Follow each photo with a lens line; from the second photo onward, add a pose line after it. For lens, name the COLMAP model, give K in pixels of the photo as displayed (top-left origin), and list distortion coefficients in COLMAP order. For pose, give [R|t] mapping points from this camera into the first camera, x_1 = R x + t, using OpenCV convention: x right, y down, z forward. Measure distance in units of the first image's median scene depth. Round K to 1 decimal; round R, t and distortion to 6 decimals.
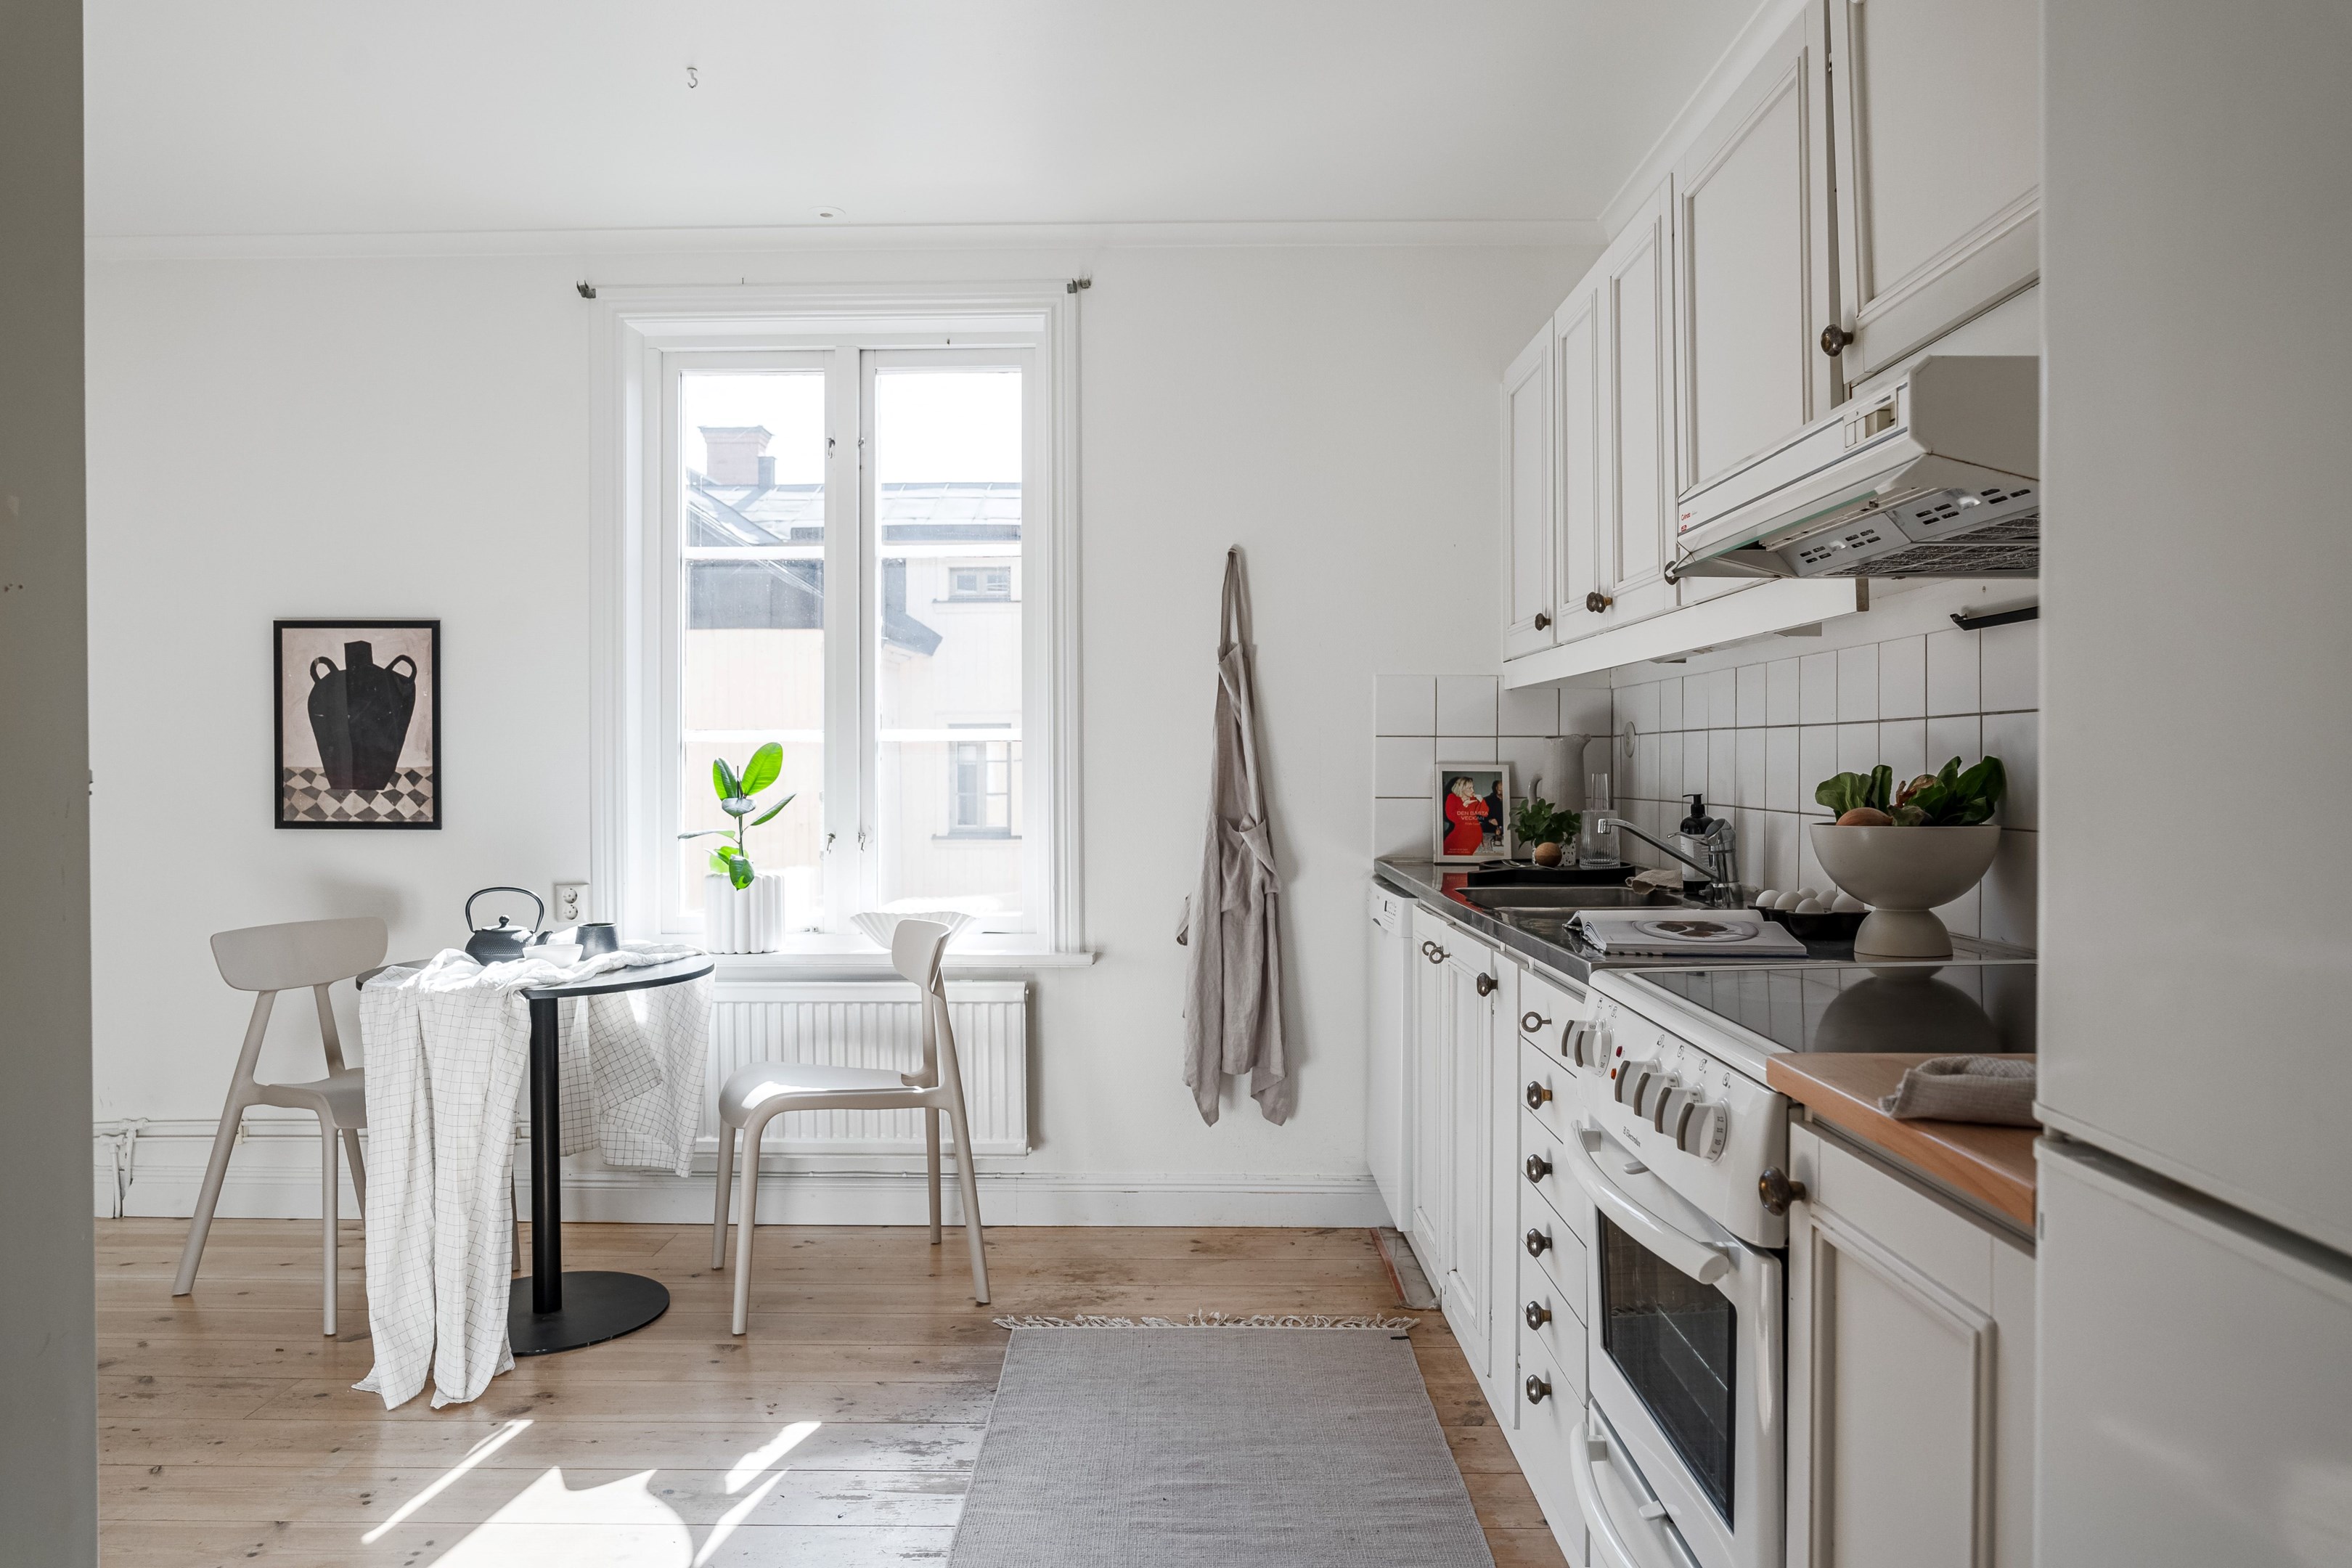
lens RADIAL K [[1518.9, 0, 1170.7], [0, 1518.9, 791.0], [0, 0, 1]] dist [-0.005090, -0.001697]
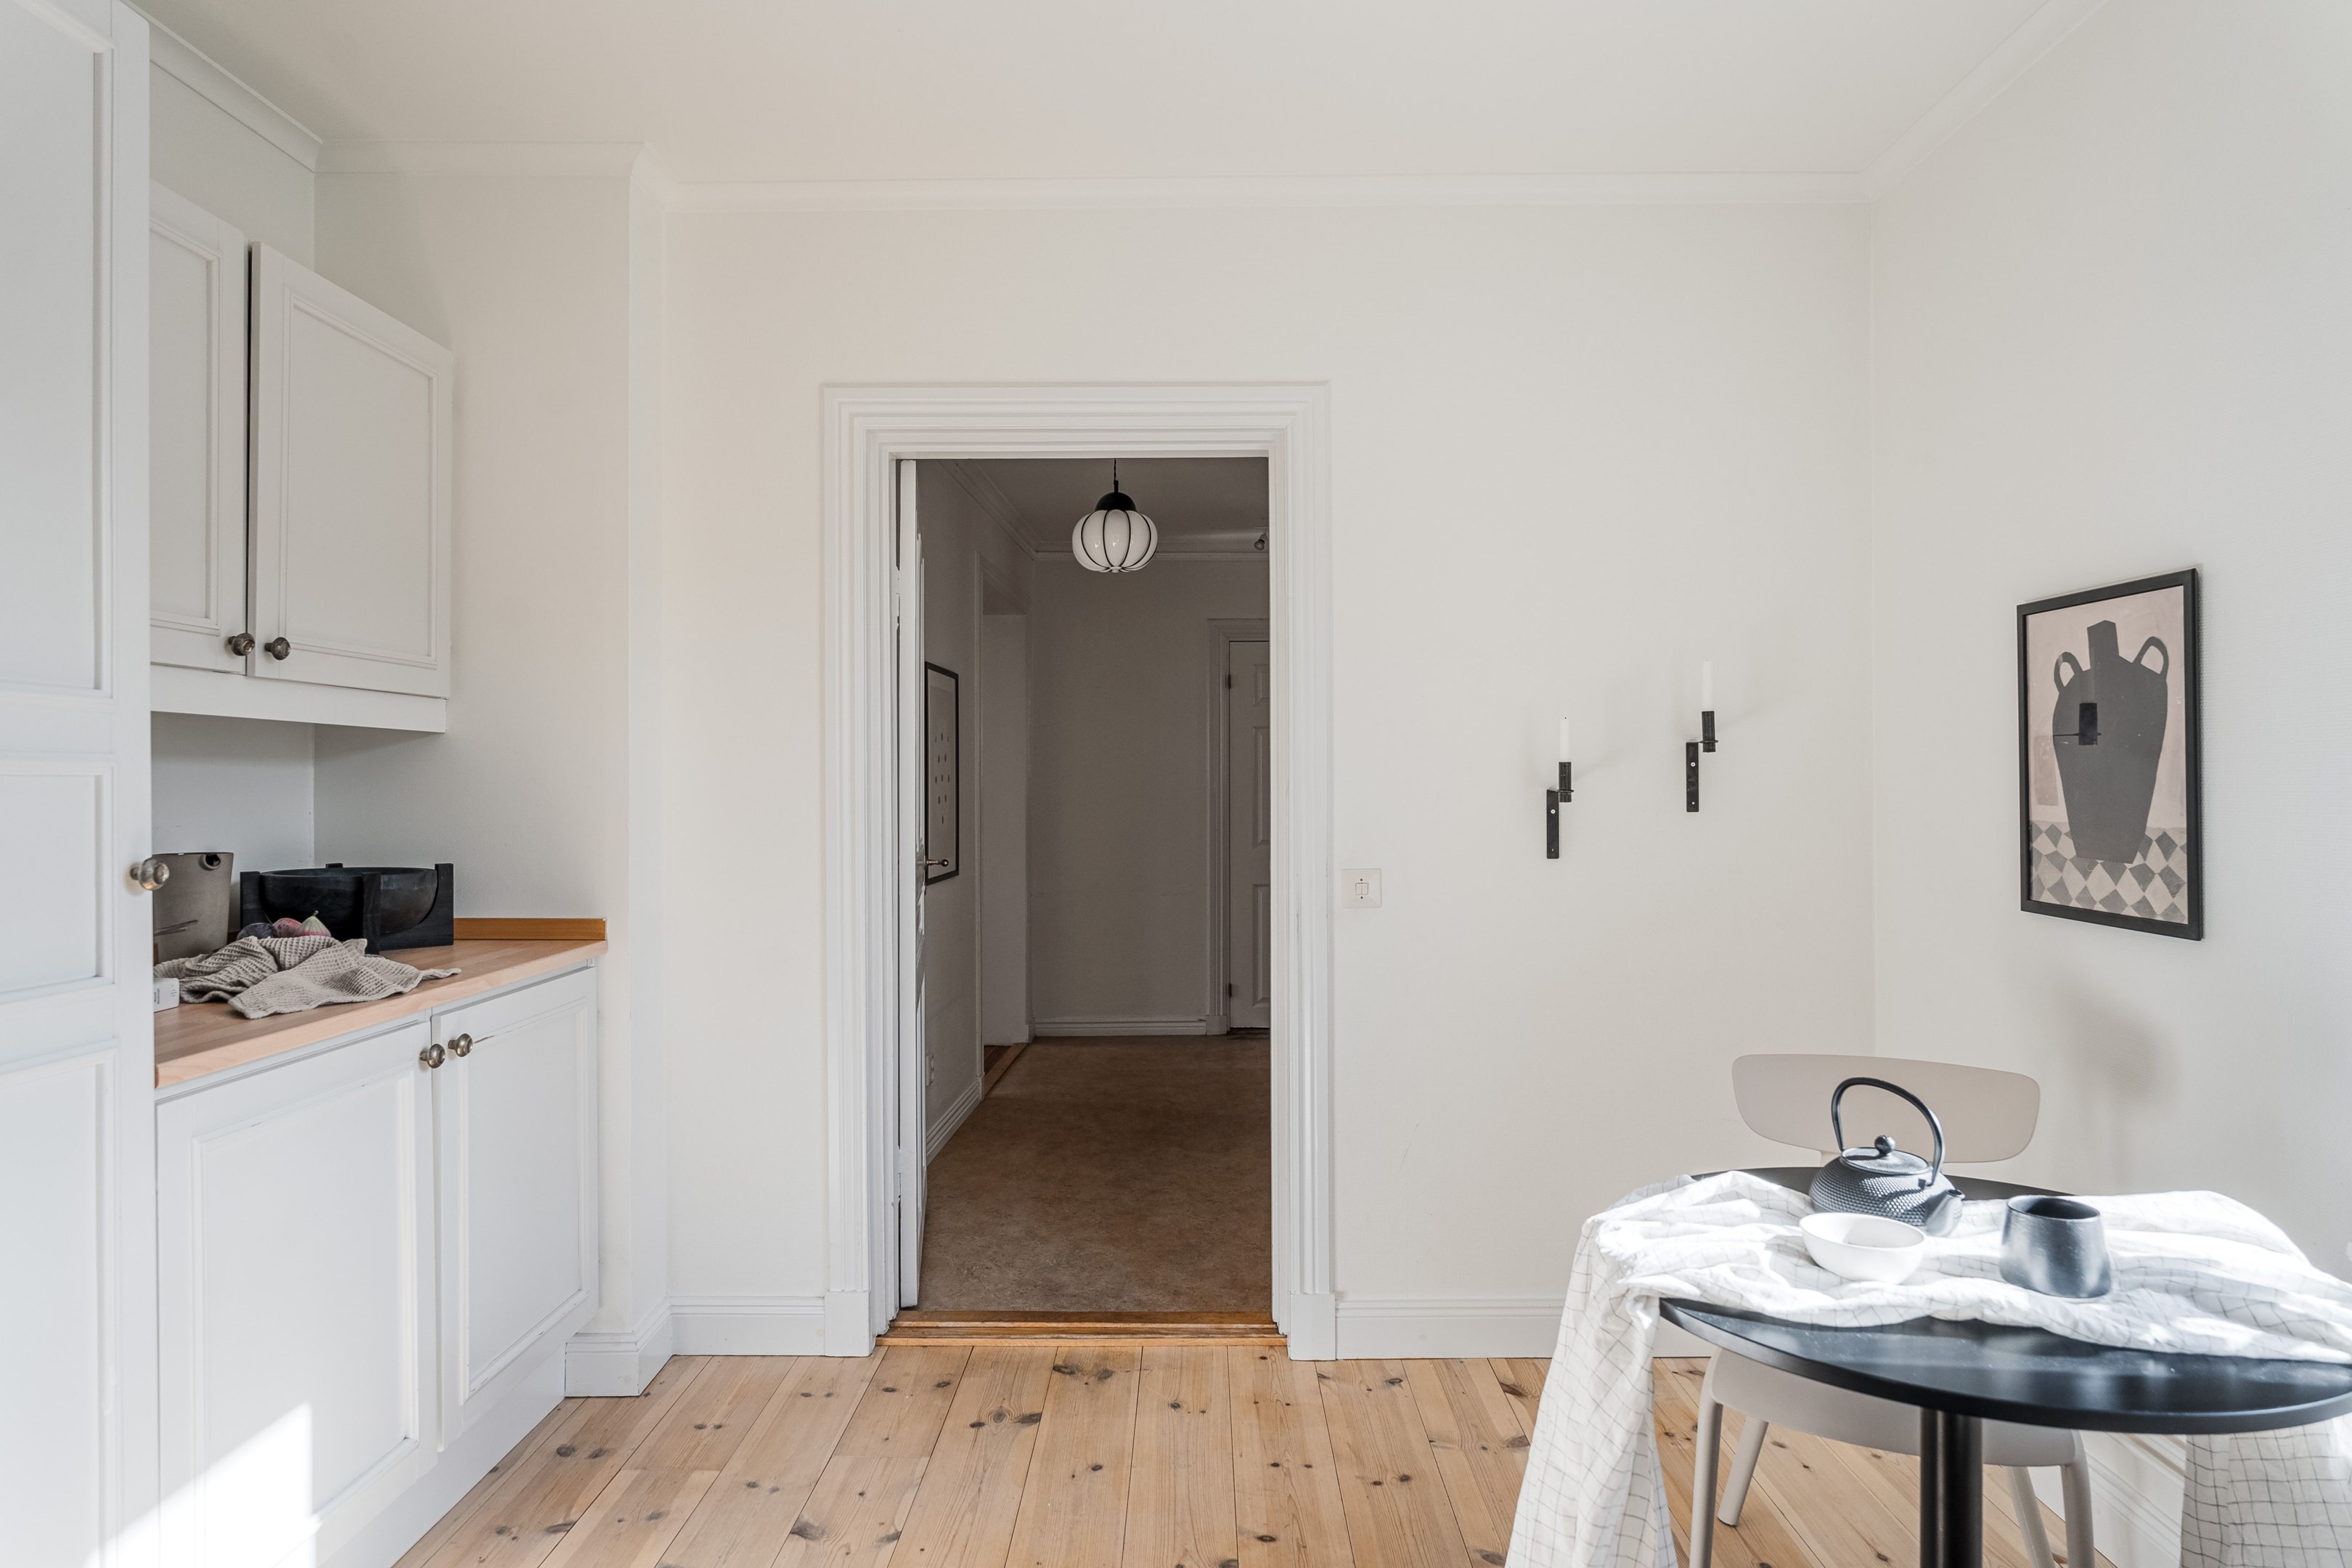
lens RADIAL K [[1380.3, 0, 1178.5], [0, 1380.3, 778.6], [0, 0, 1]] dist [-0.001152, 0.000159]
pose [[-0.000641, 0.000073, -1.000000, 0.030301], [-0.001272, 0.999999, 0.000074, -0.034090], [0.999999, 0.001272, -0.000641, 0.621280]]
